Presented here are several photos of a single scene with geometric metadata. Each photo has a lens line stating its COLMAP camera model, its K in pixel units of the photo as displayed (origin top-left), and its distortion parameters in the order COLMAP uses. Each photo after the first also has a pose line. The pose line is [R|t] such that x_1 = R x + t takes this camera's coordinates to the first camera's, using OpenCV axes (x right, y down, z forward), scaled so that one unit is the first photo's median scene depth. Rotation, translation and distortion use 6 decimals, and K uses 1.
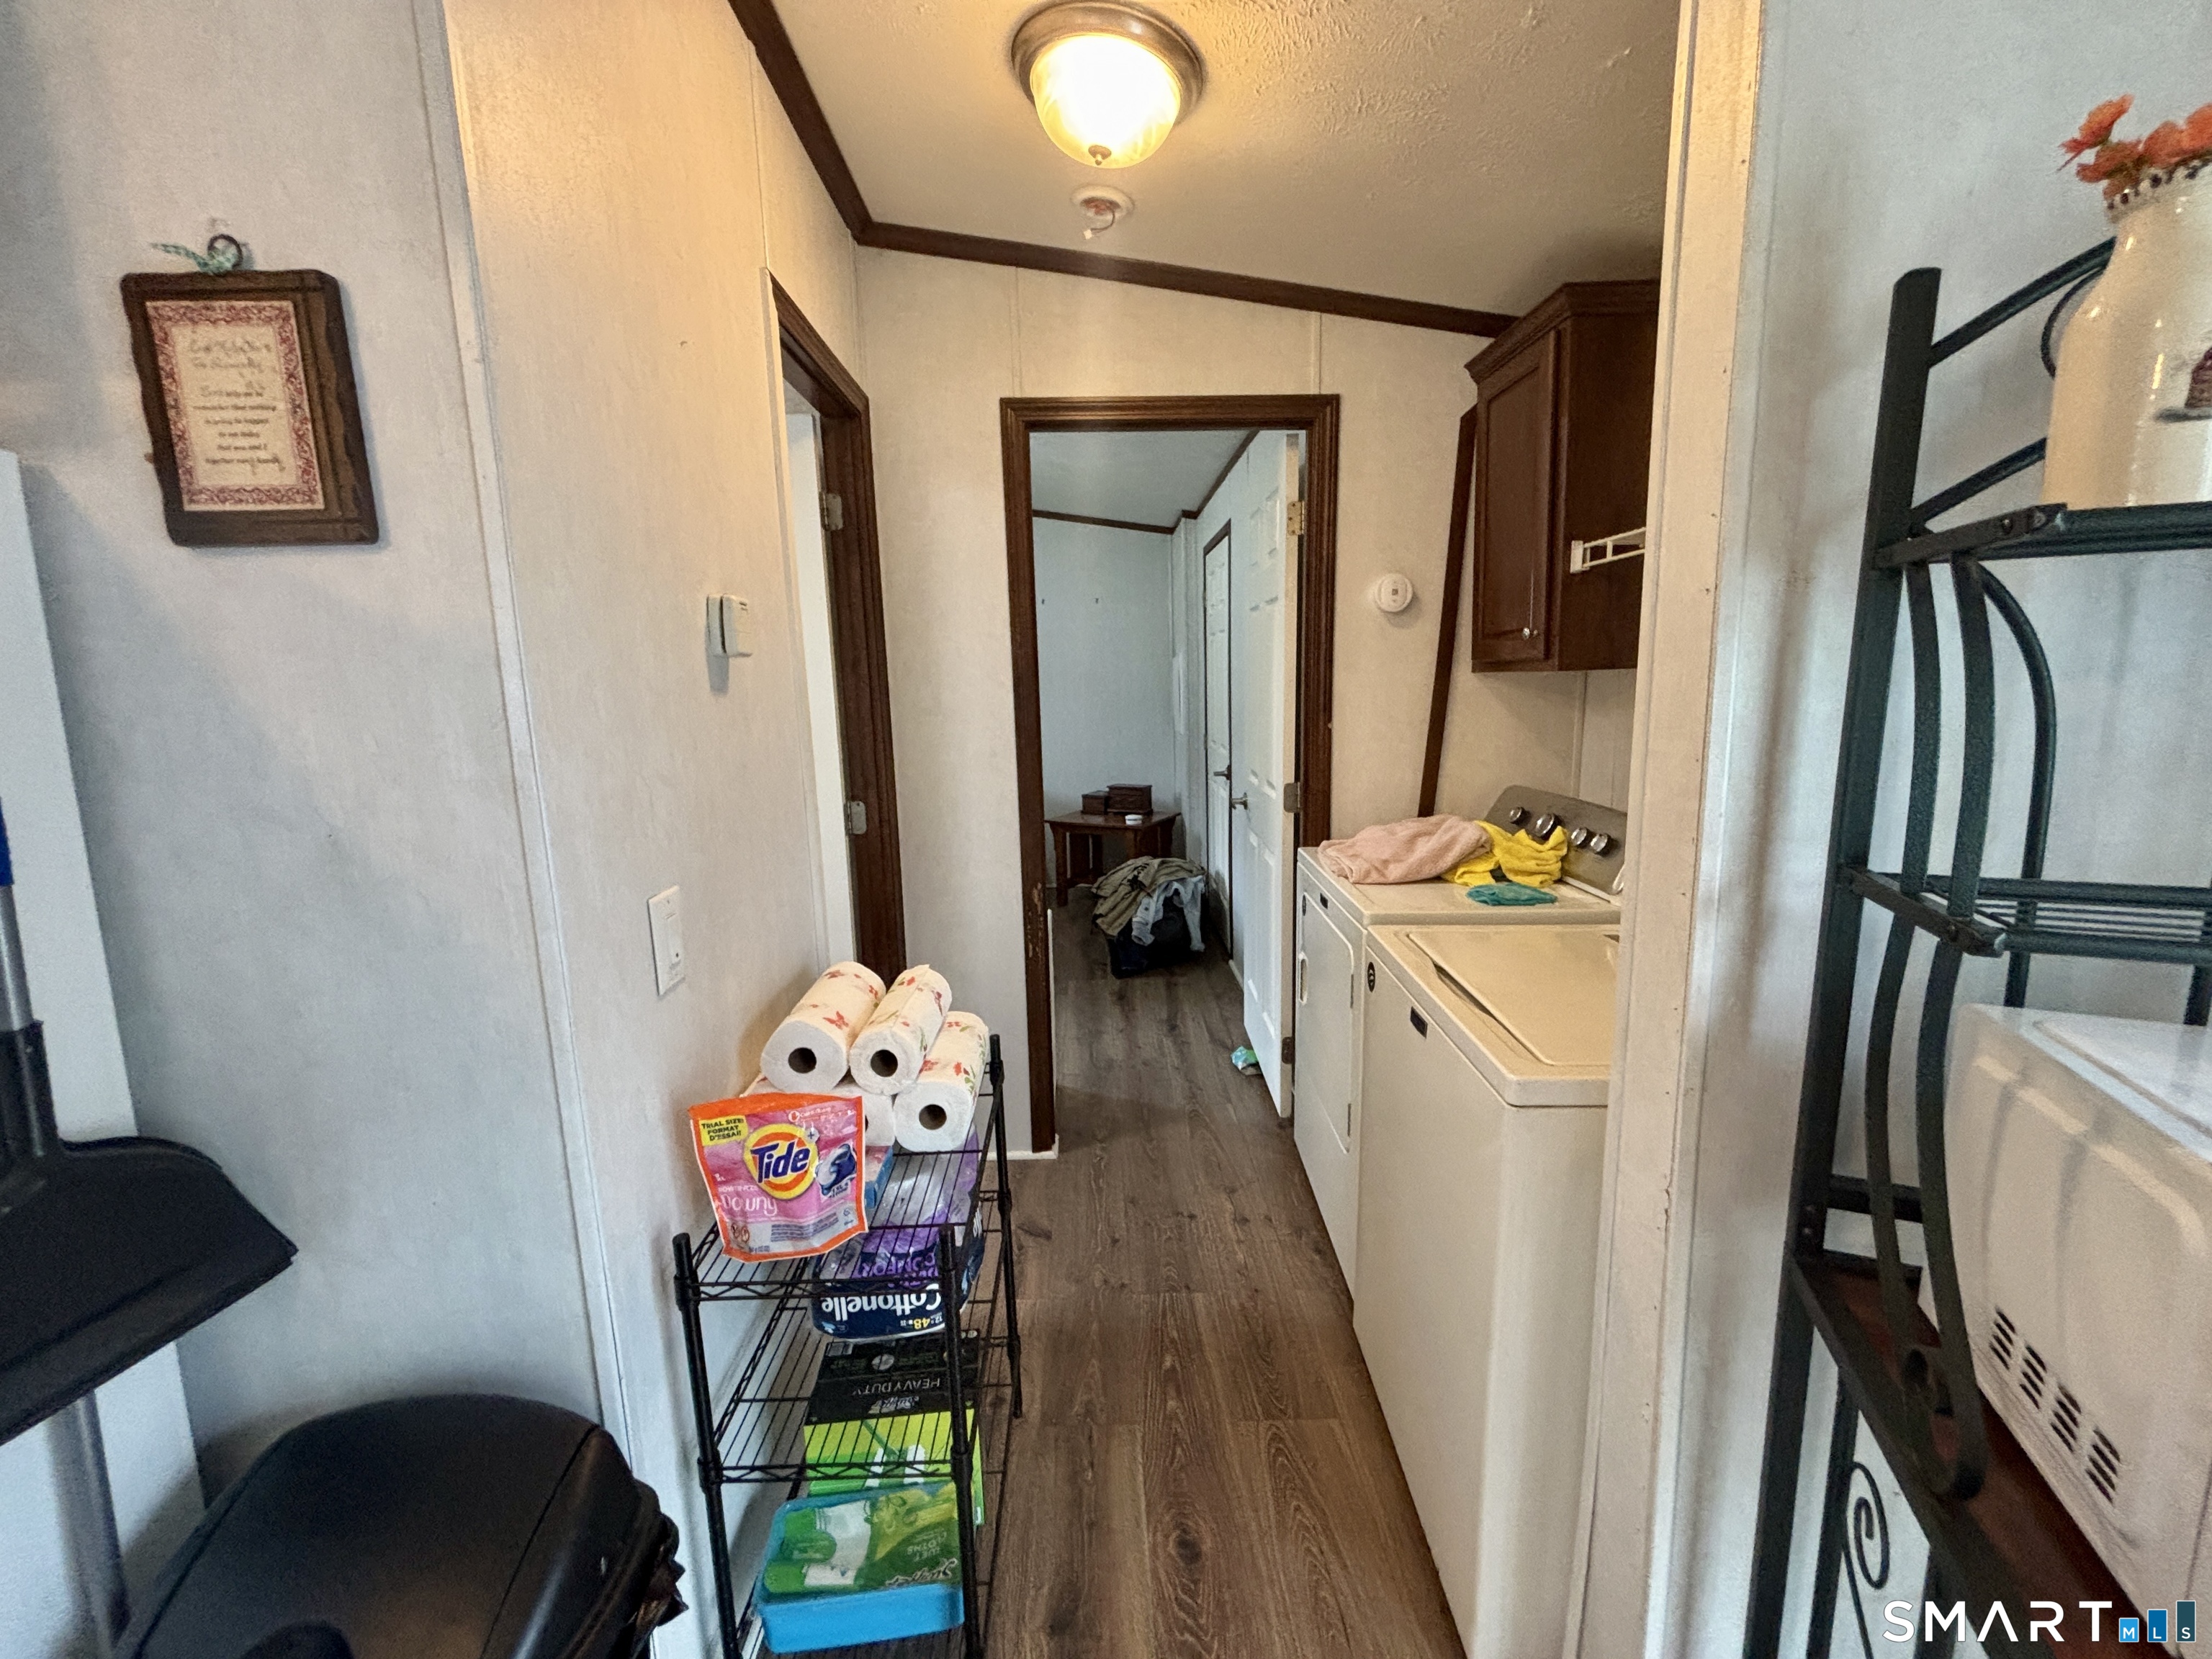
lens RADIAL K [[879.0, 0, 1080.1], [0, 879.0, 830.8], [0, 0, 1]] dist [0.006877, 0.000096]
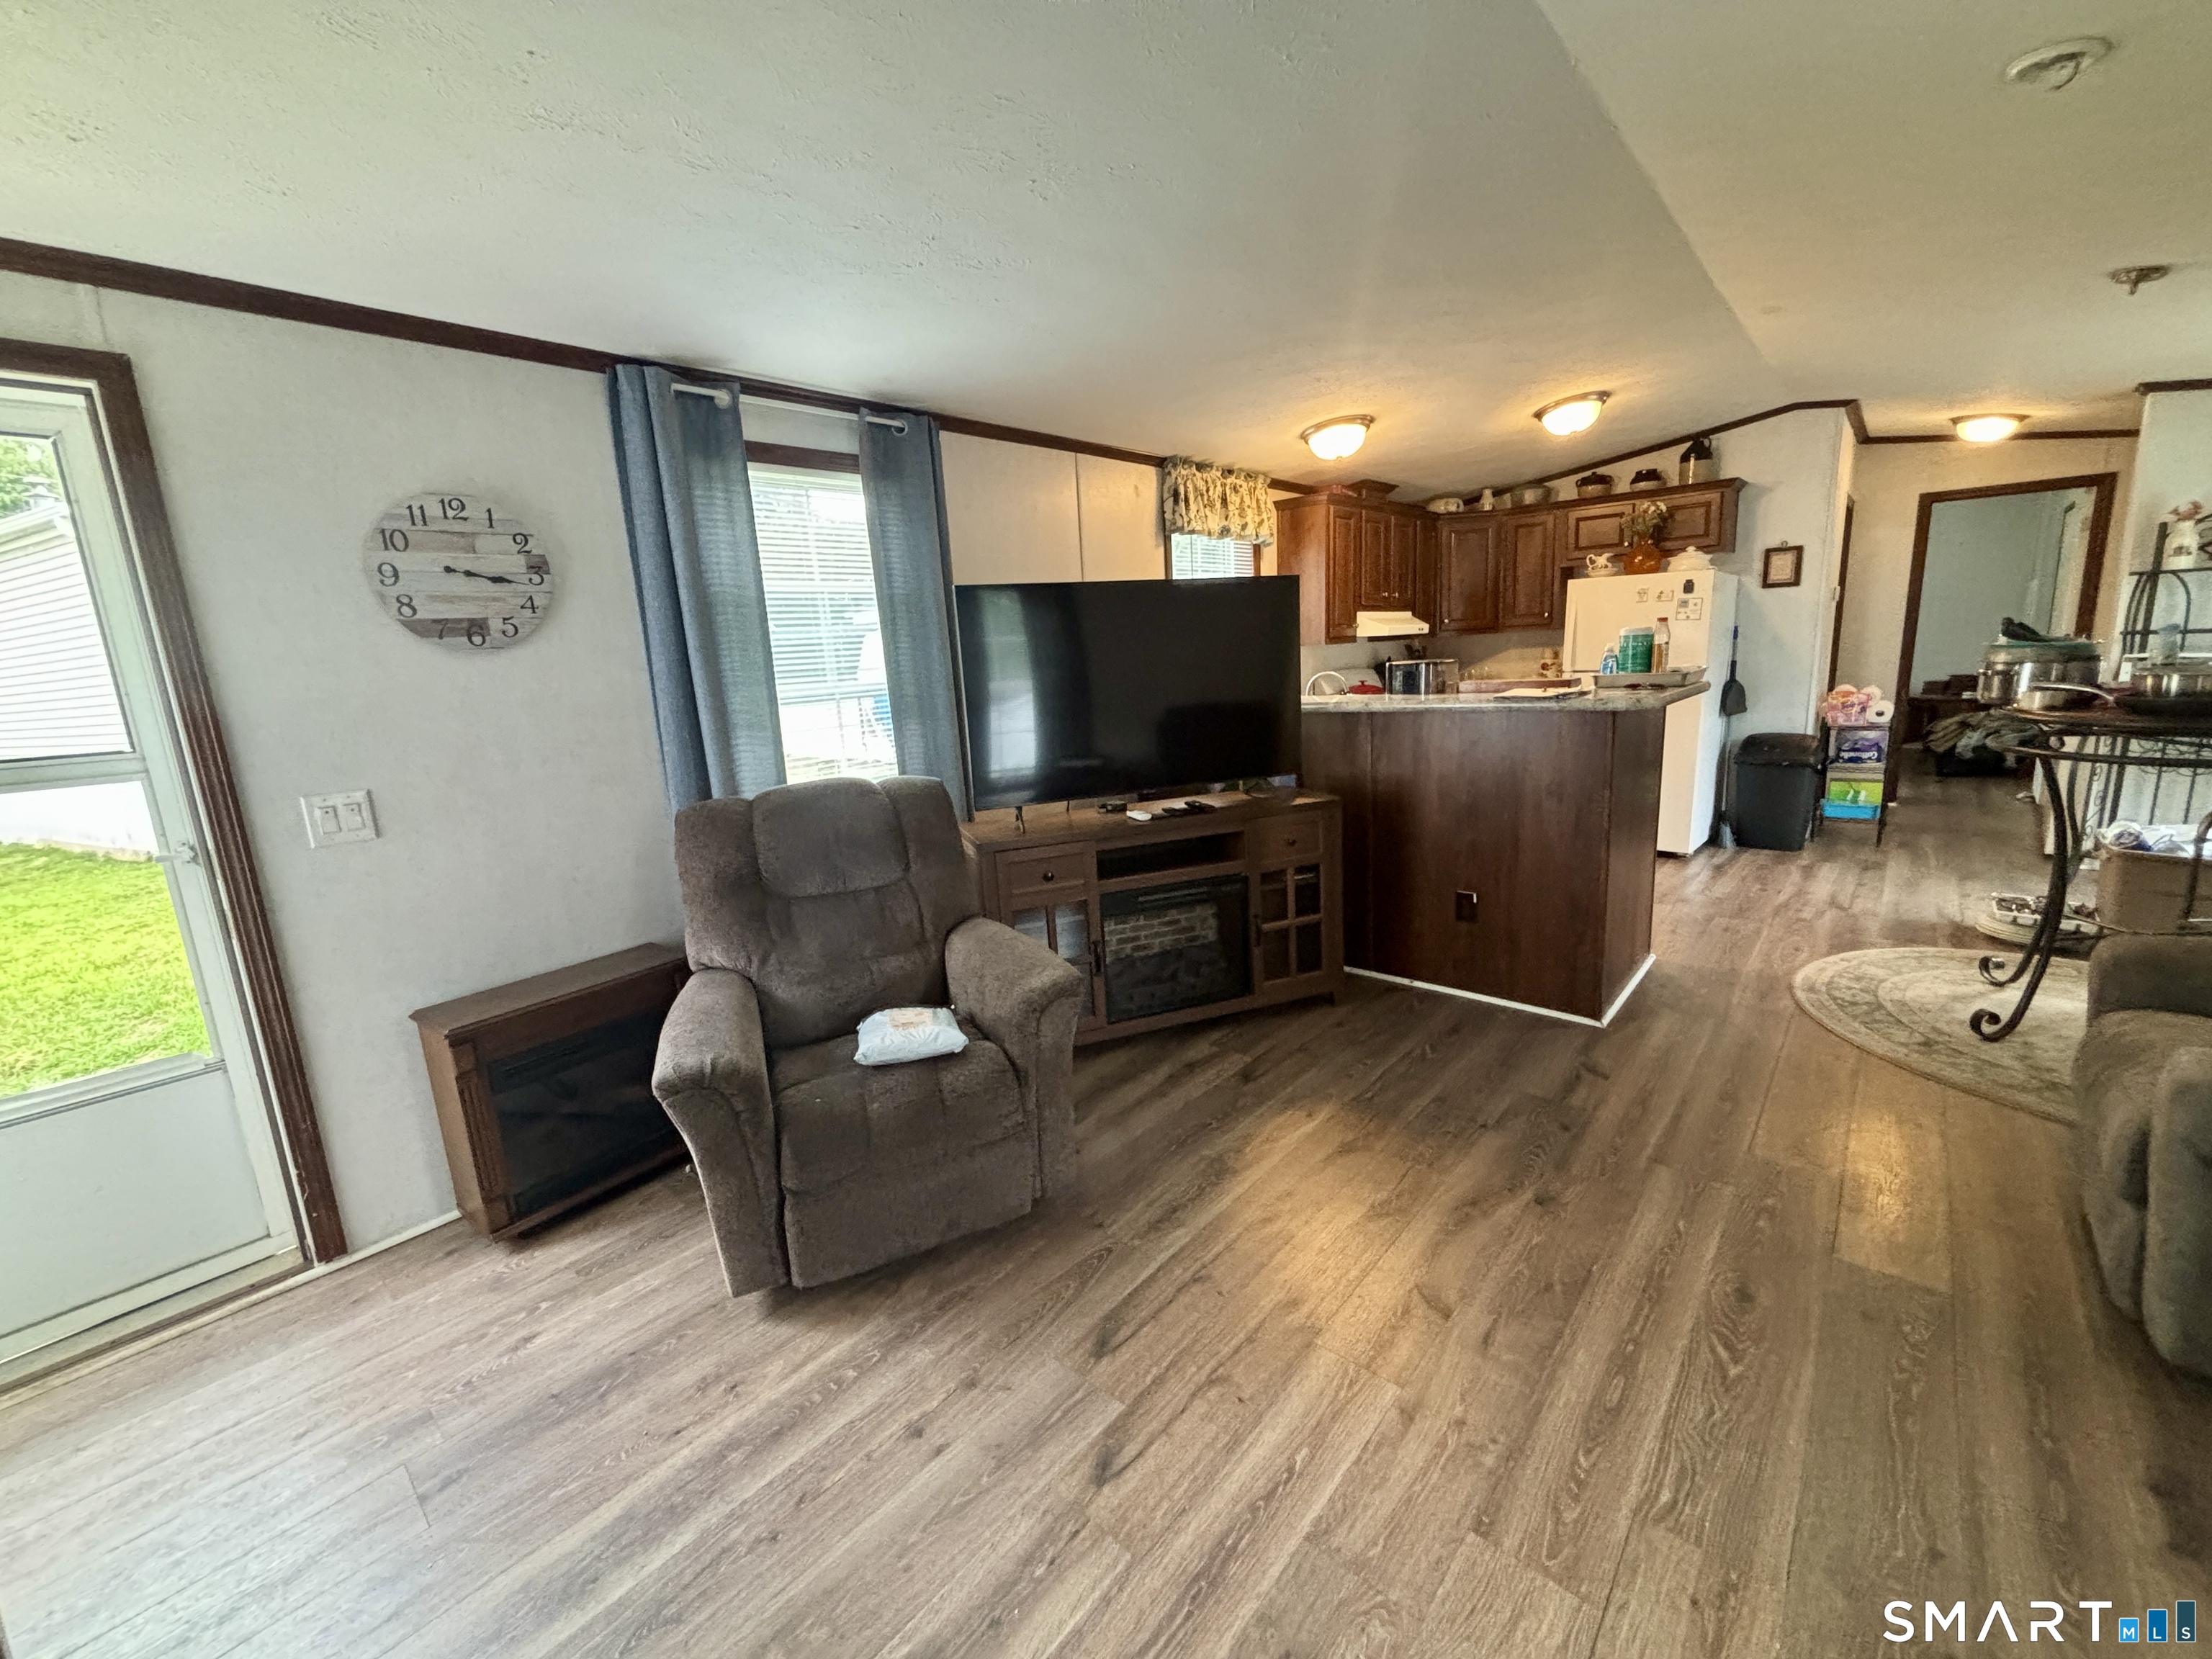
lens RADIAL K [[876.1, 0, 1093.0], [0, 876.1, 824.6], [0, 0, 1]] dist [-0.001259, -0.000101]
pose [[0.738383, 0.123566, -0.662965, -0.169553], [-0.077397, 0.992102, 0.098711, 1.133601], [0.669926, -0.021575, 0.742115, -7.029815]]
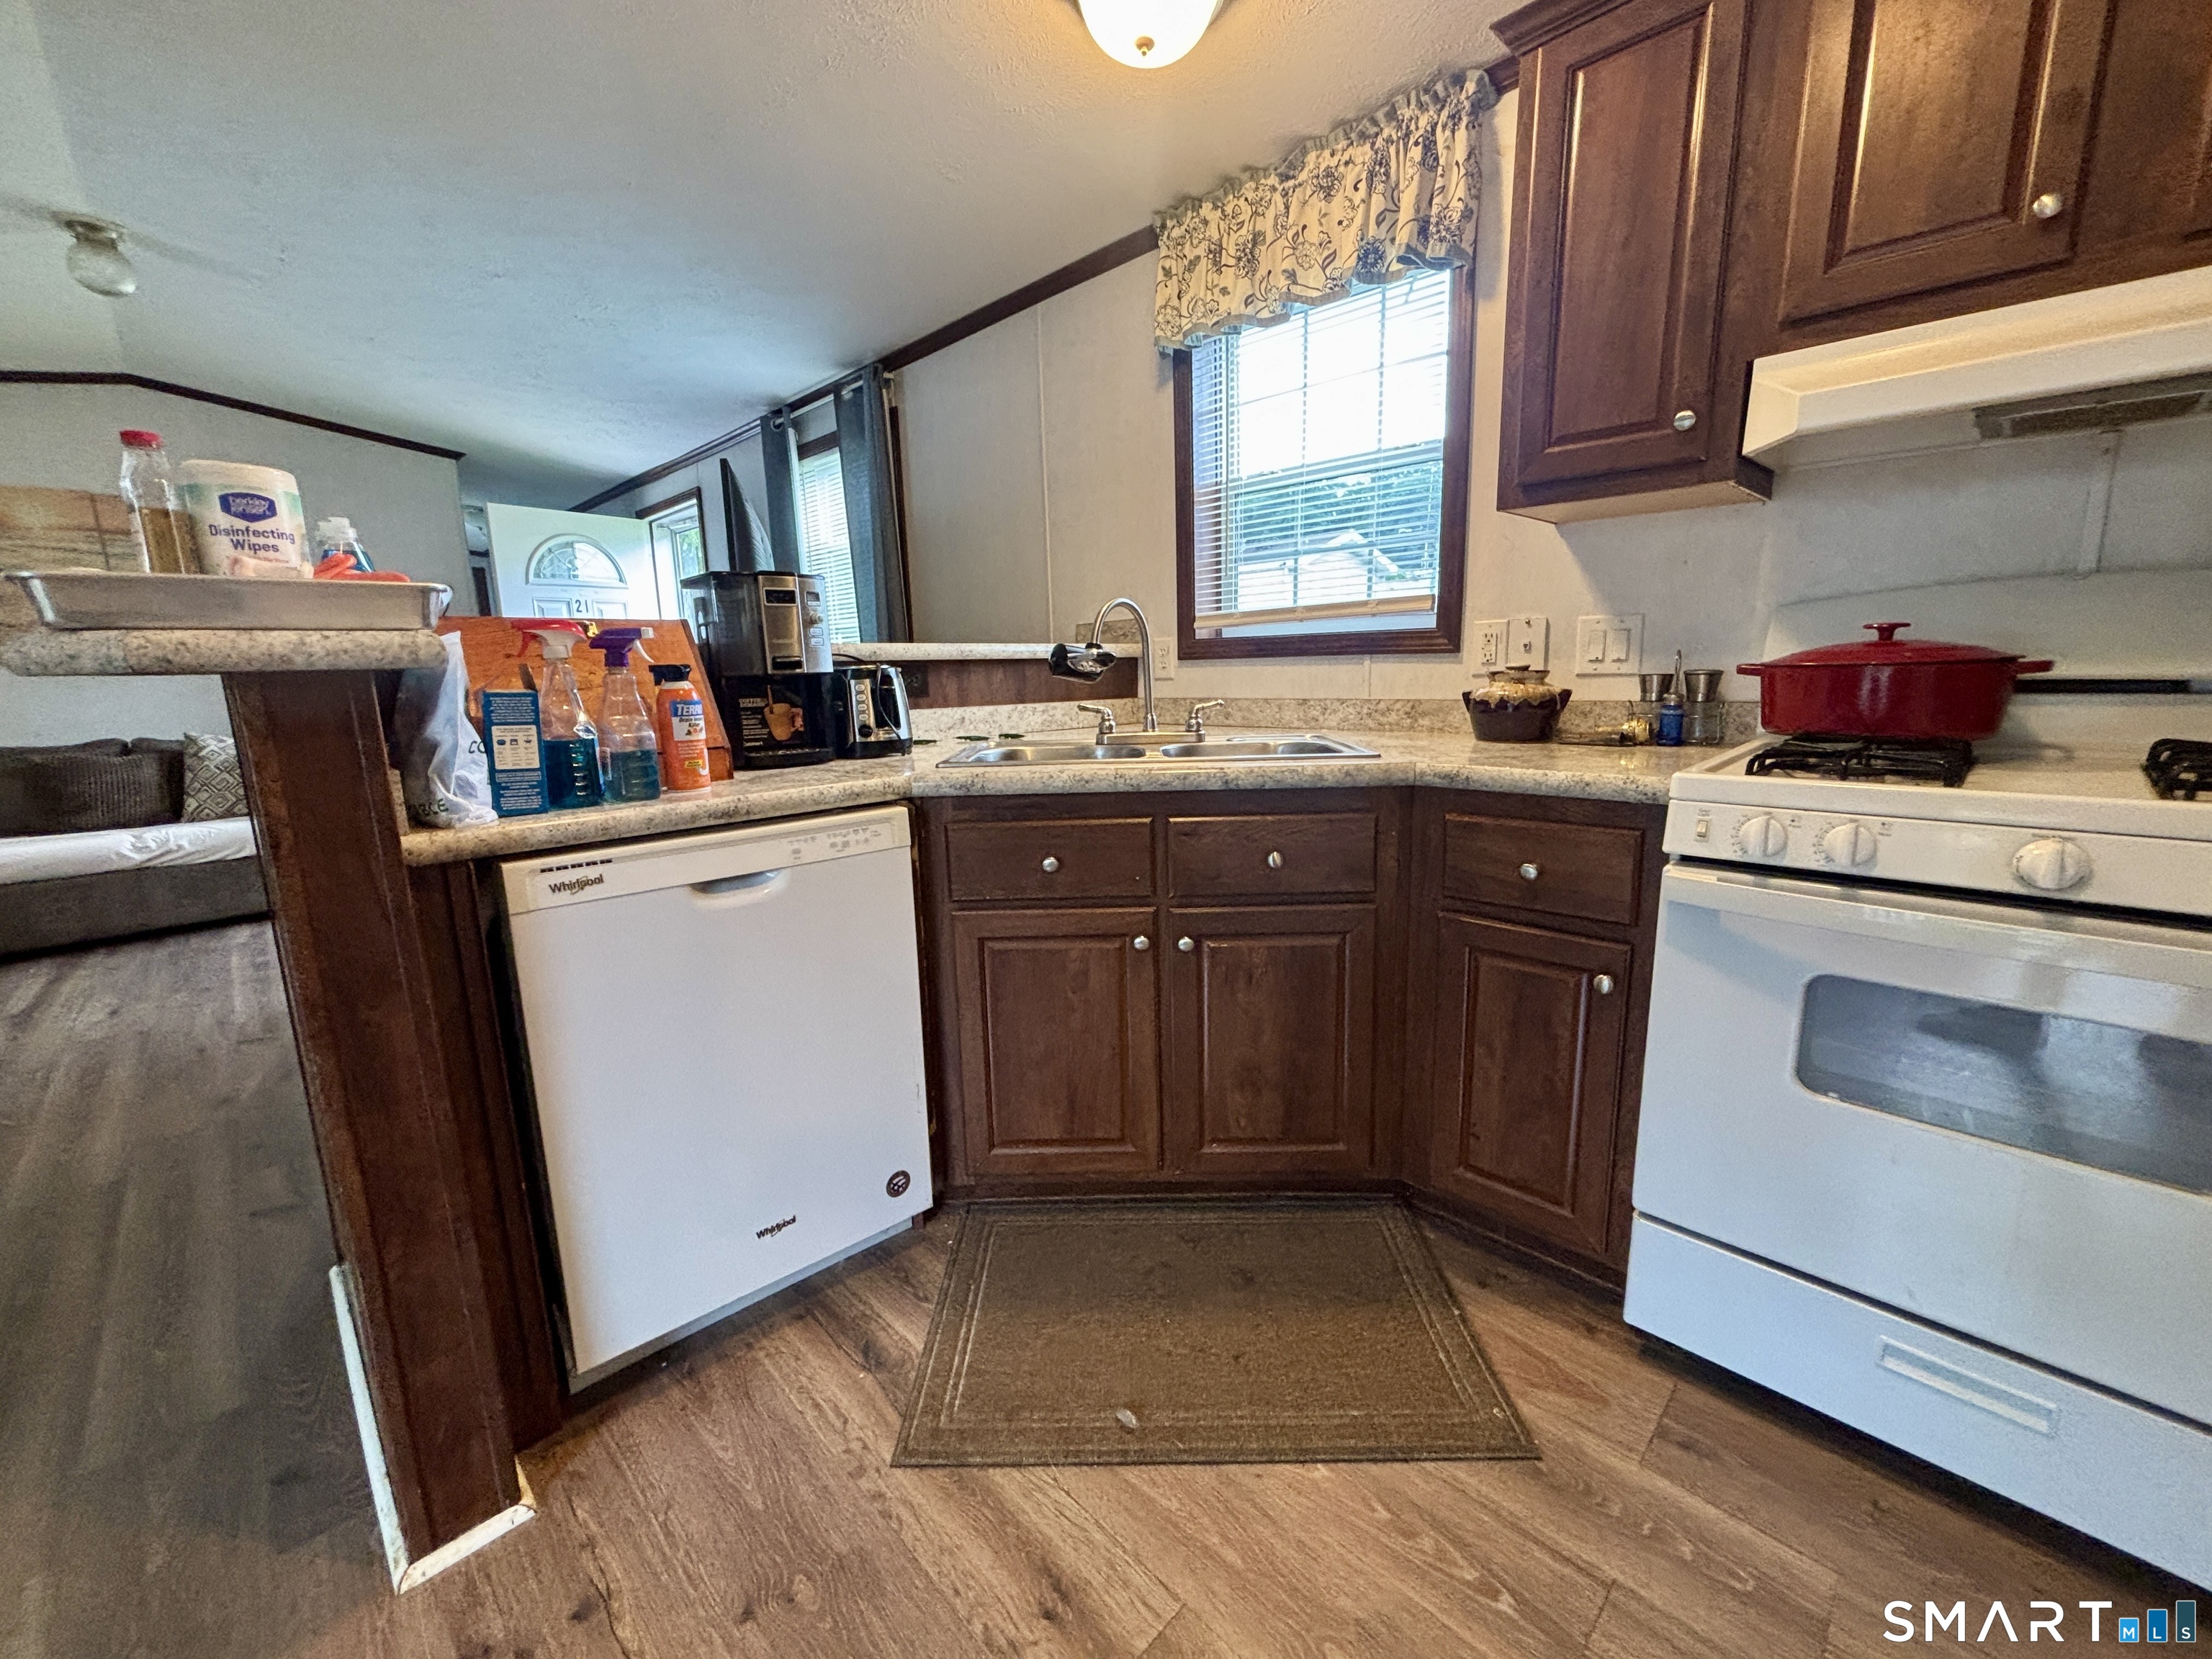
lens RADIAL K [[897.6, 0, 1103.4], [0, 897.6, 823.1], [0, 0, 1]] dist [0.005064, 0.000026]
pose [[-0.711969, 0.172367, -0.680728, -0.958978], [-0.067645, 0.948062, 0.310808, 0.471561], [0.698945, 0.267334, -0.663331, -0.597282]]
